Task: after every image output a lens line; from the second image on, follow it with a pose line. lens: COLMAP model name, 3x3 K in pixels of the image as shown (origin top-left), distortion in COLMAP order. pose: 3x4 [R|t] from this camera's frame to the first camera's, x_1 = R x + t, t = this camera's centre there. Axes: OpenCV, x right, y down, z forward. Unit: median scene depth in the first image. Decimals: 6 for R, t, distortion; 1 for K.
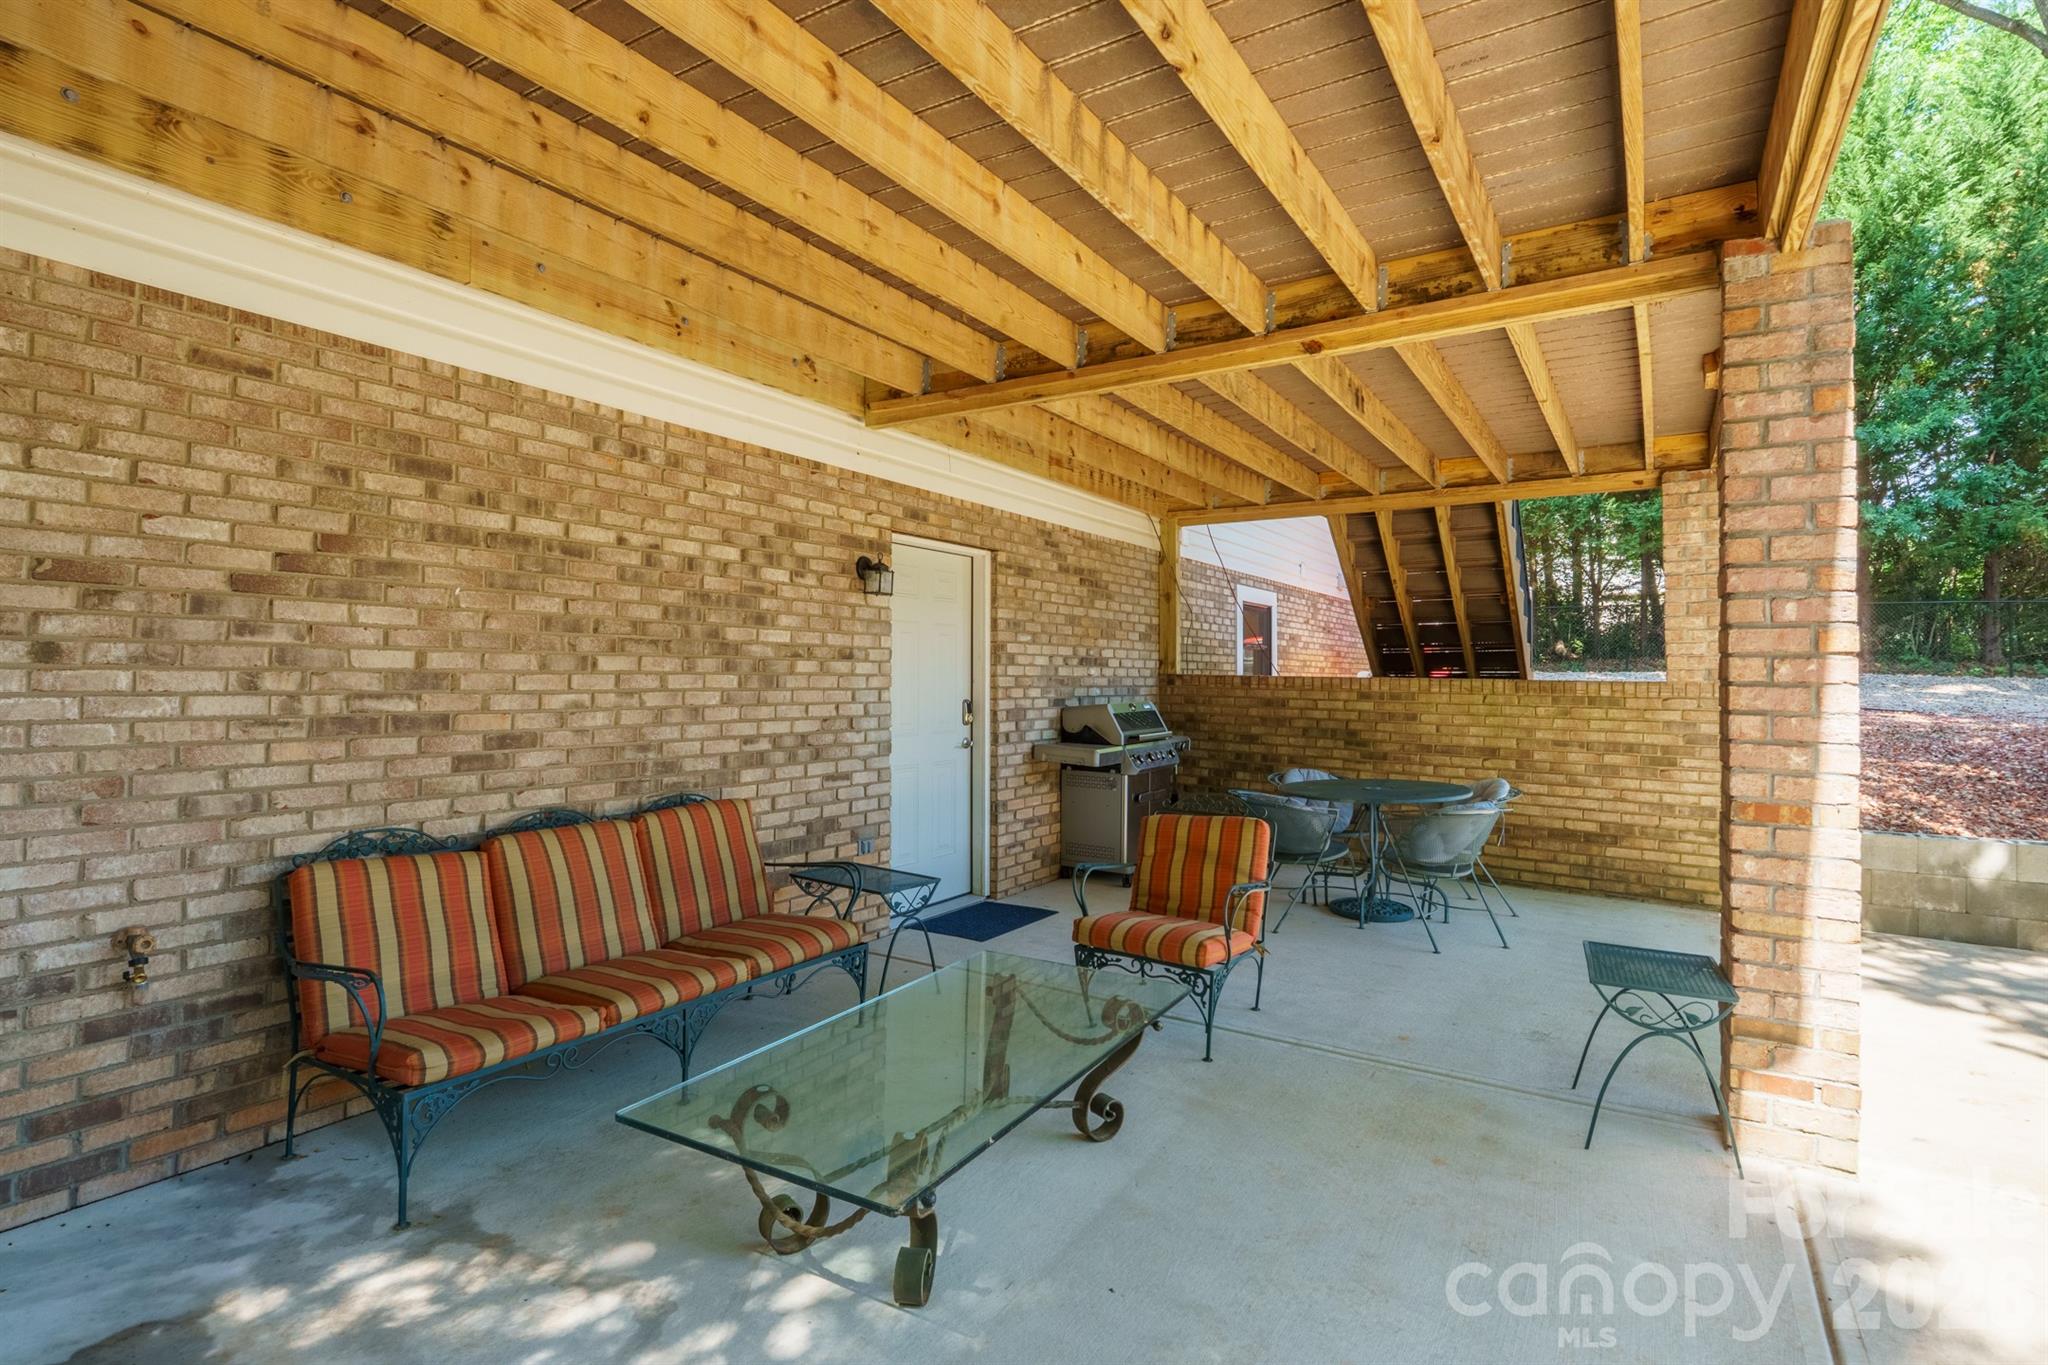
lens RADIAL K [[1019.7, 0, 1024.0], [0, 1019.7, 682.5], [0, 0, 1]] dist [0.002258, 0.000218]
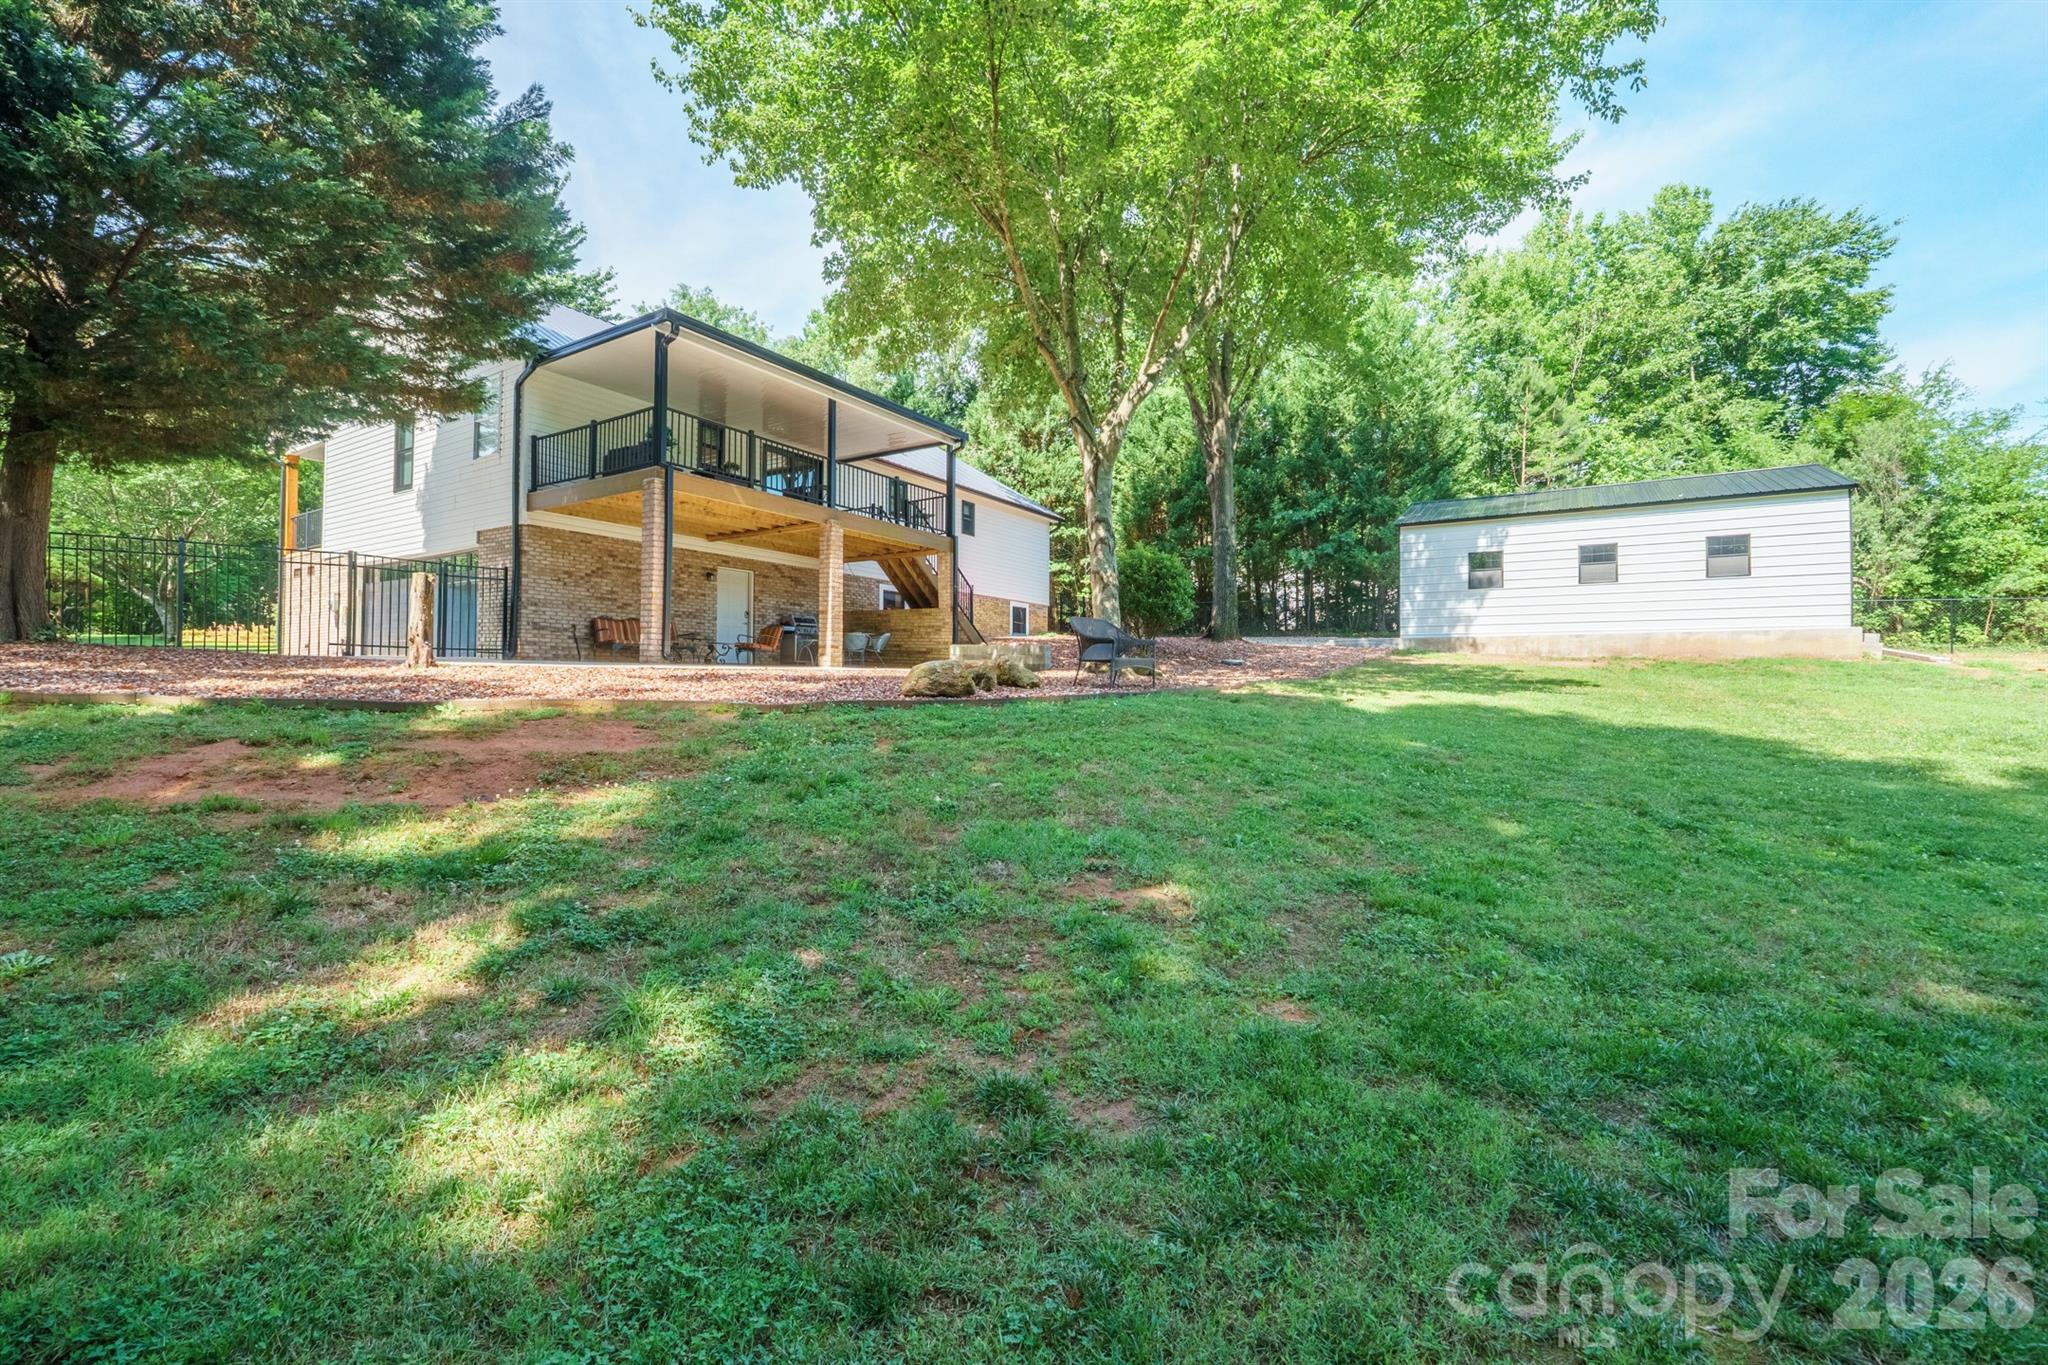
lens RADIAL K [[868.1, 0, 1024.0], [0, 868.1, 682.5], [0, 0, 1]] dist [-0.000582, -0.000204]
pose [[0.999646, 0.010492, -0.024442, 1.028810], [-0.010511, 0.999945, -0.000651, 0.266846], [0.024434, 0.000907, 0.999701, -2.123330]]
